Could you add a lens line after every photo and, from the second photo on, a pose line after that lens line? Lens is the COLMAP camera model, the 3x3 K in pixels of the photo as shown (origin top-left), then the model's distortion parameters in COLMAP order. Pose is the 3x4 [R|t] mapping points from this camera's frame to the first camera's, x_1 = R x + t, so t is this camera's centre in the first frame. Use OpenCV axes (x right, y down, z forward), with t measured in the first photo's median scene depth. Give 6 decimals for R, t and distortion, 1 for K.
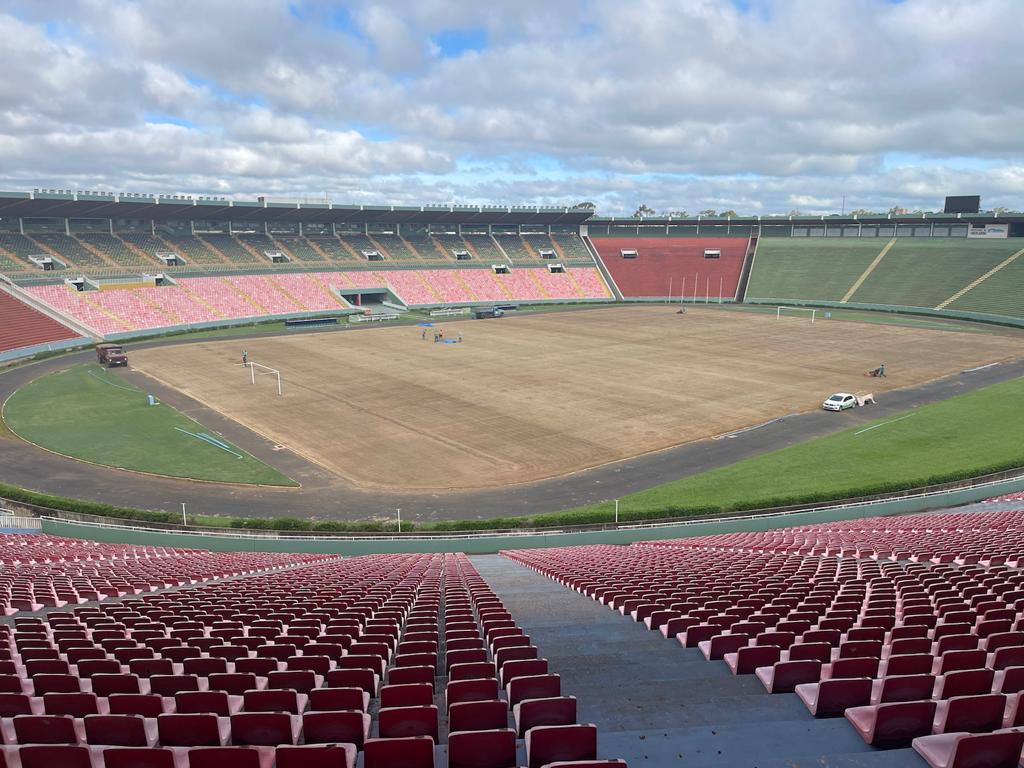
lens RADIAL K [[820.6, 0, 512.0], [0, 820.6, 384.0], [0, 0, 1]] dist [0.009437, -0.001888]
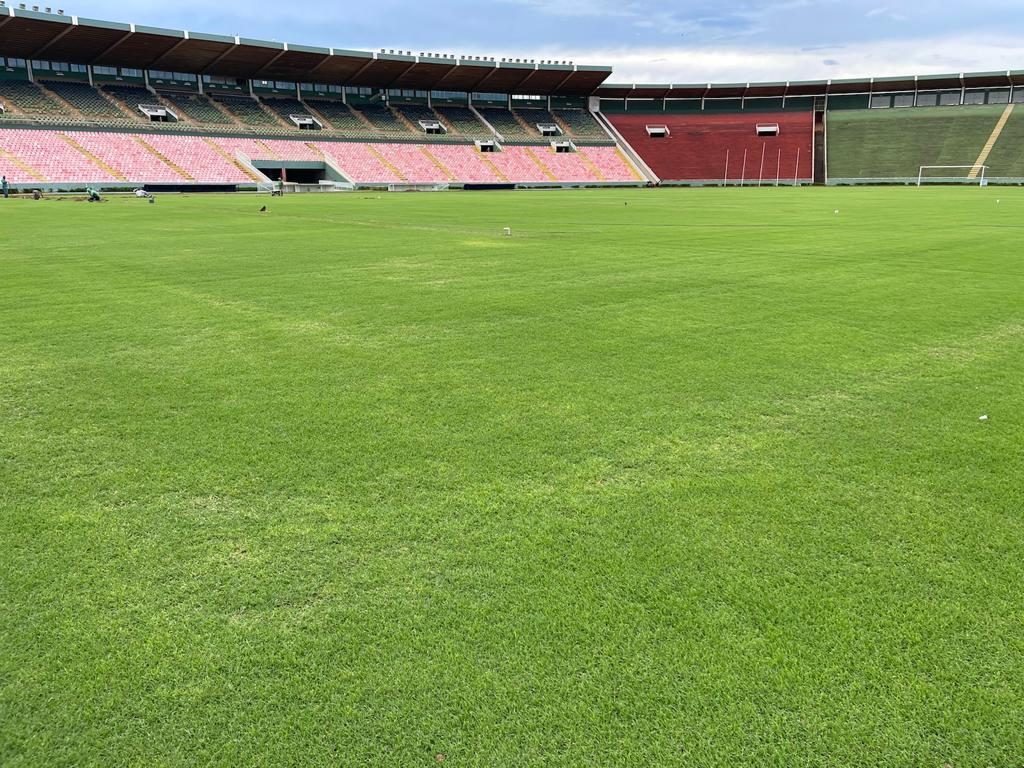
lens RADIAL K [[820.6, 0, 512.0], [0, 820.6, 384.0], [0, 0, 1]] dist [0.009437, -0.001888]
pose [[0.999297, -0.018922, 0.032363, -0.019346], [0.017154, 0.998390, 0.054065, 0.030025], [-0.033334, -0.053472, 0.998013, 0.265909]]
